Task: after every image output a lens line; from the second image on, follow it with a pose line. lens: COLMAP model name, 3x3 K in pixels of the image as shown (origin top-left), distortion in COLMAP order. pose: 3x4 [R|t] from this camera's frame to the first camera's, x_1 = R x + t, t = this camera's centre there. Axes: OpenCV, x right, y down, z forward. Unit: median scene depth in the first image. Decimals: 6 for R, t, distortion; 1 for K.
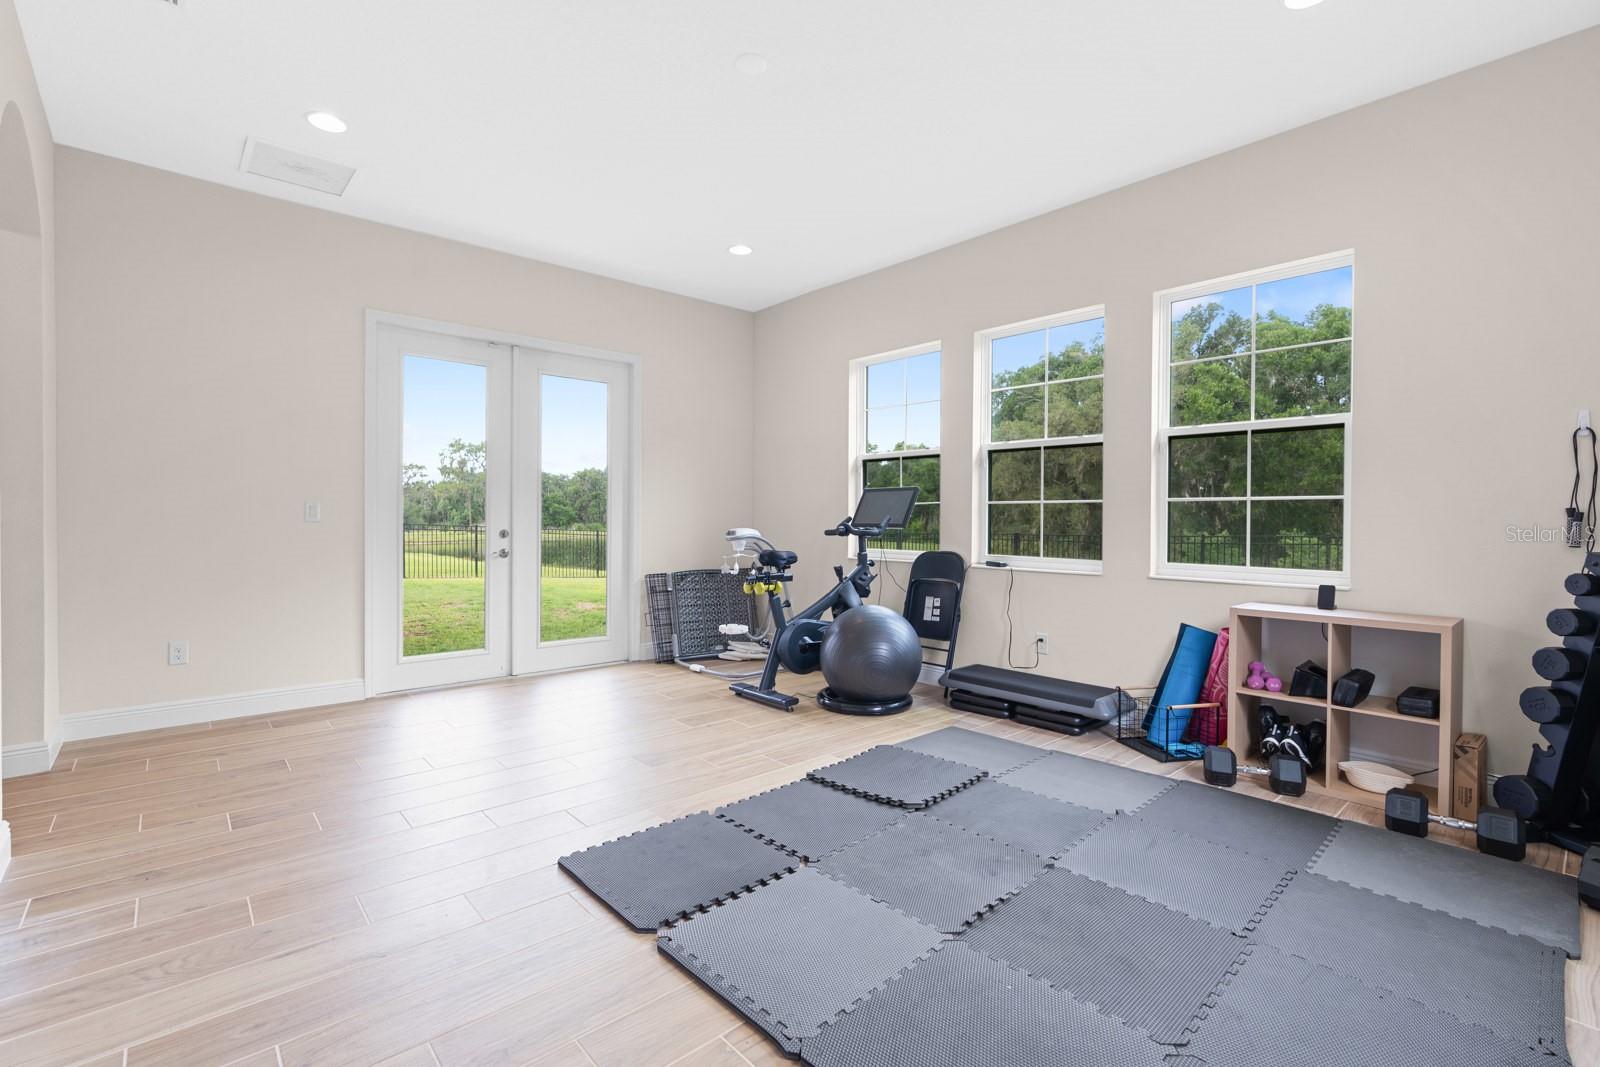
lens RADIAL K [[726.4, 0, 800.3], [0, 726.4, 525.0], [0, 0, 1]] dist [-0.009581, 0.003293]
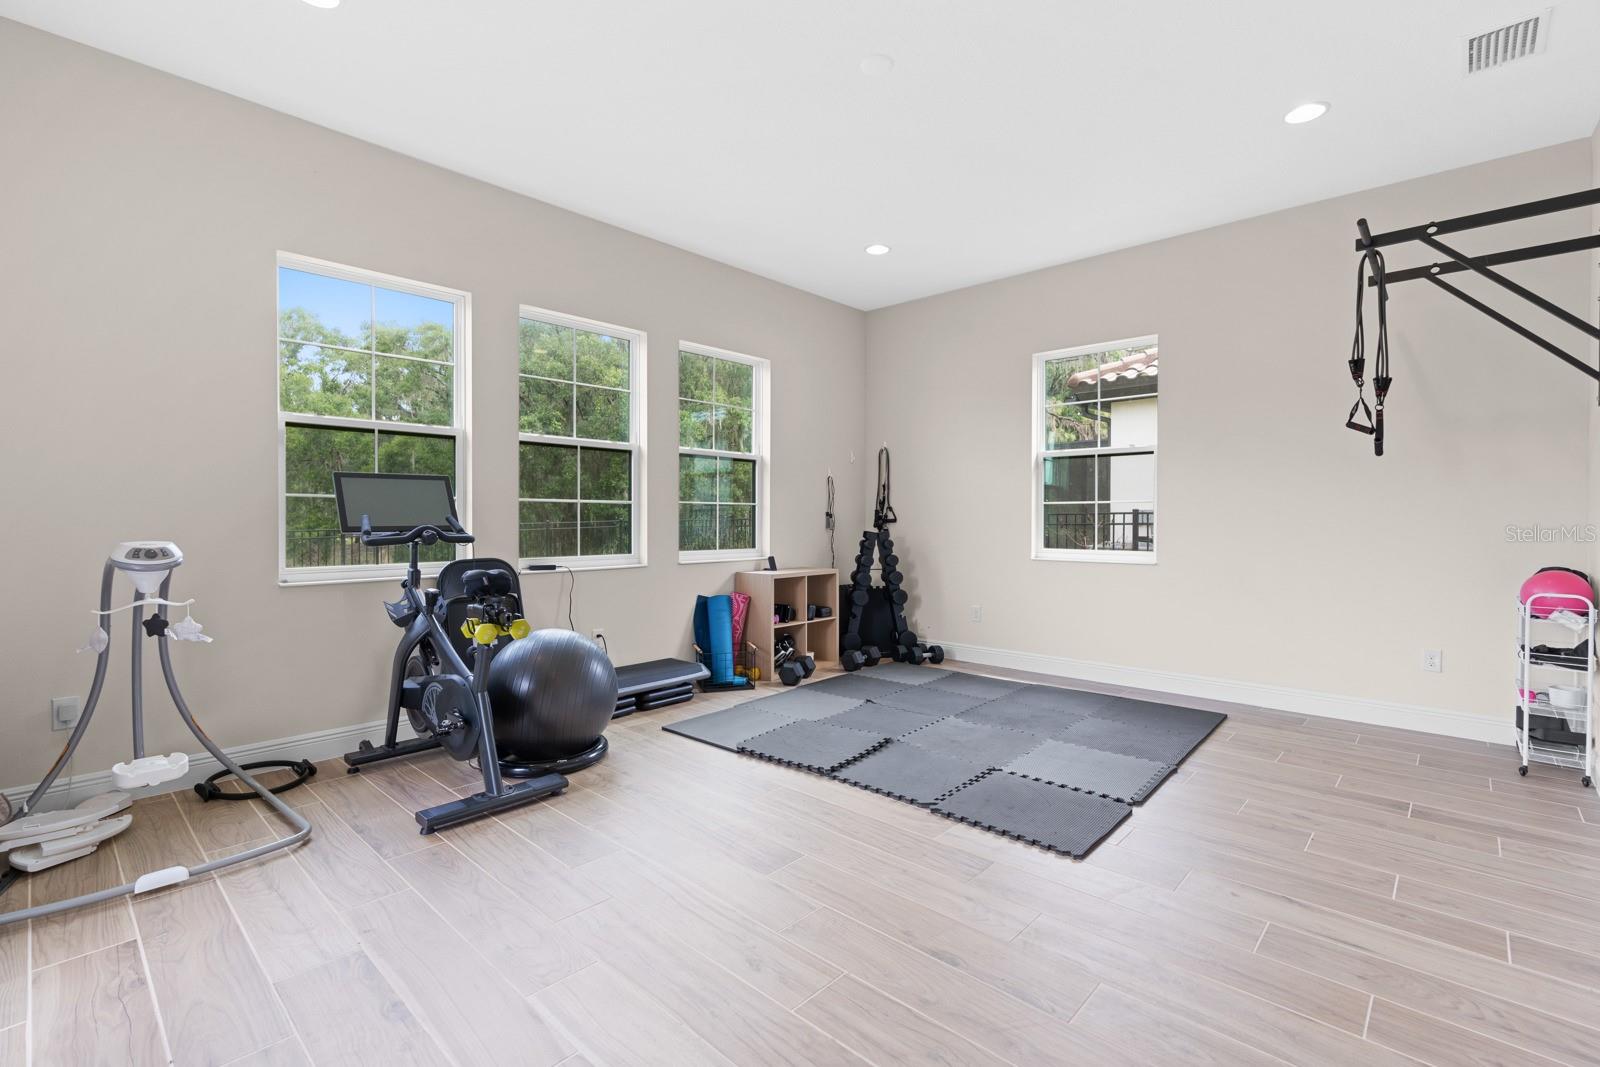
lens RADIAL K [[726.4, 0, 799.8], [0, 726.4, 528.5], [0, 0, 1]] dist [-0.009581, 0.003293]
pose [[-0.098755, -0.017691, 0.994954, -0.770753], [0.008759, 0.999788, 0.018646, -0.010763], [-0.995073, 0.010556, -0.098579, 0.882018]]
